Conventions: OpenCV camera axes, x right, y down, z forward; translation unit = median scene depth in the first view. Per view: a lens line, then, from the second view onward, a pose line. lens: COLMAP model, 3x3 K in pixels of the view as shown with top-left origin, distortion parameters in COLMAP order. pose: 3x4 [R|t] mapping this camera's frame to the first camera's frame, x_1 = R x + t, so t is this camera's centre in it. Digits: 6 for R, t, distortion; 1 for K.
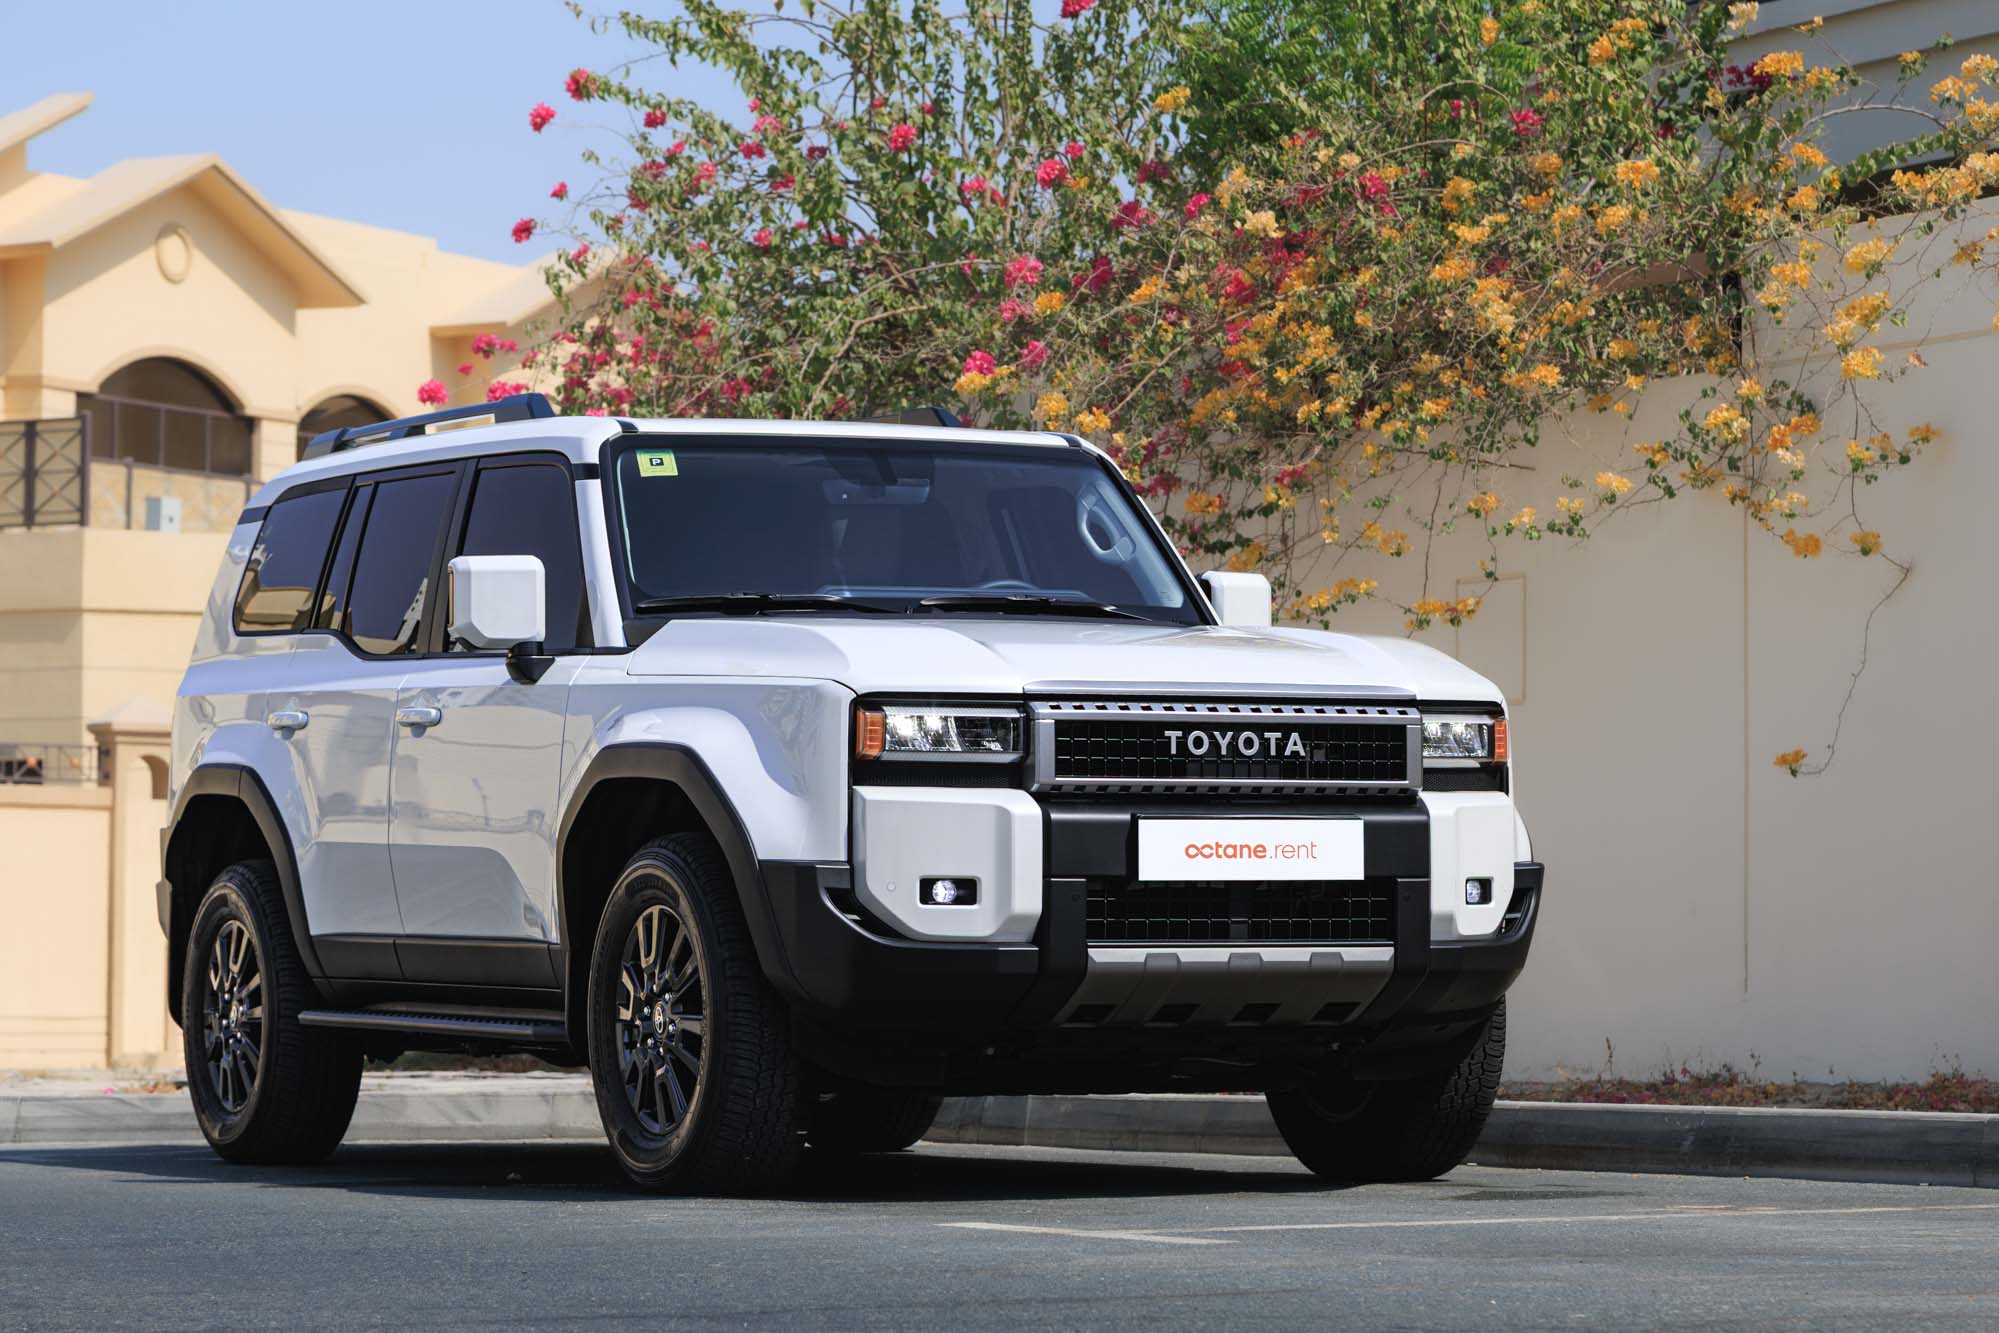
lens RADIAL K [[6241.2, 0, 999.5], [0, 6241.2, 666.5], [0, 0, 1]] dist [-0.076031, -1.879929]
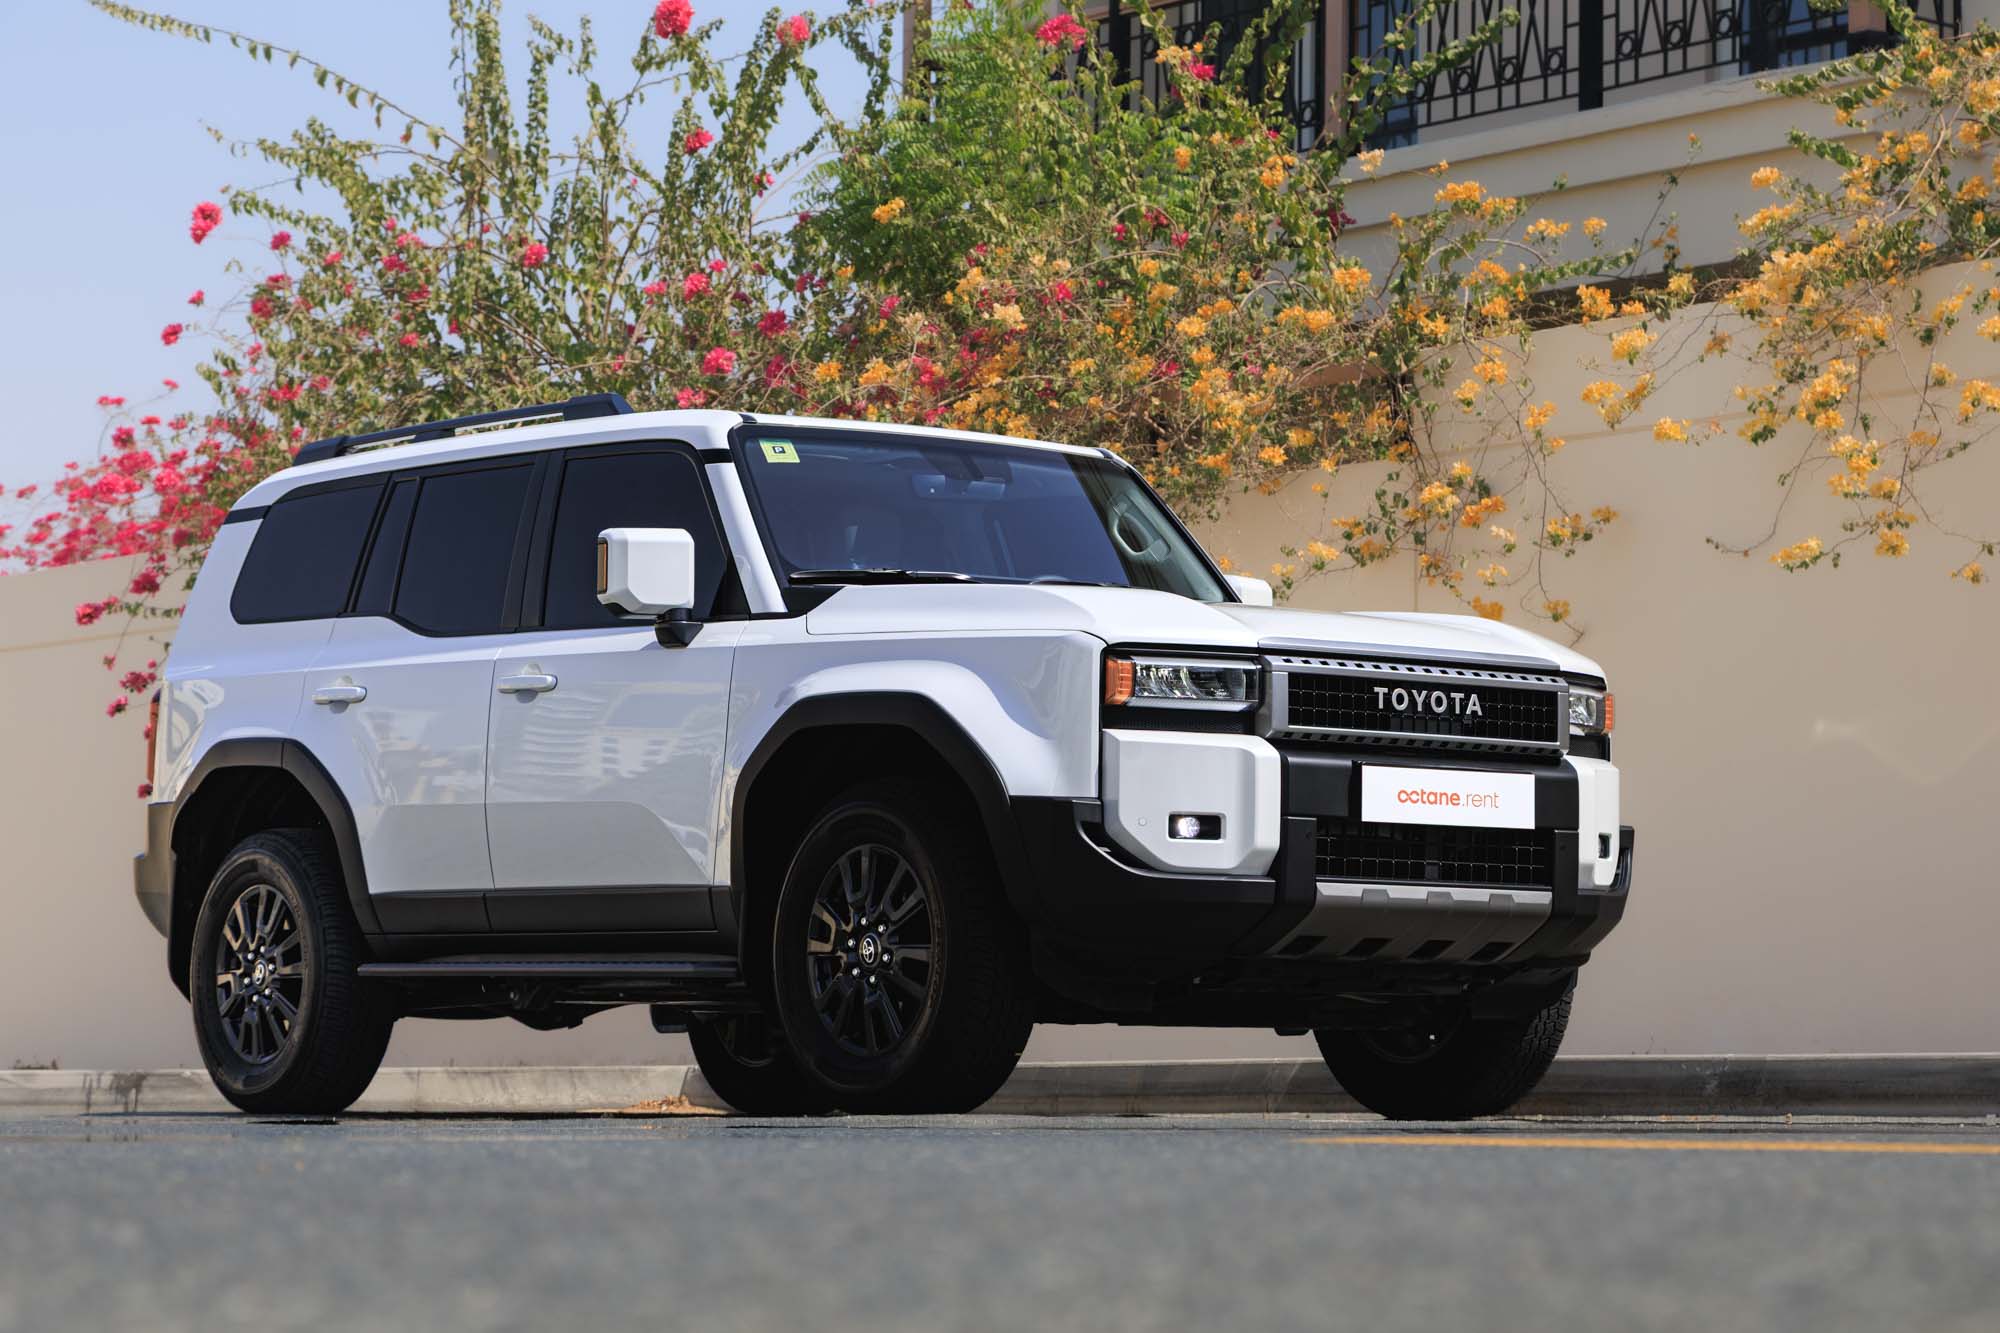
lens RADIAL K [[5220.2, 0, 1000.0], [0, 5220.2, 666.5], [0, 0, 1]] dist [-0.062625, 0.940613]
pose [[0.978410, 0.027939, 0.204777, -0.220264], [-0.020404, 0.999038, -0.038816, 0.042672], [-0.205664, 0.033800, 0.978039, 0.116934]]
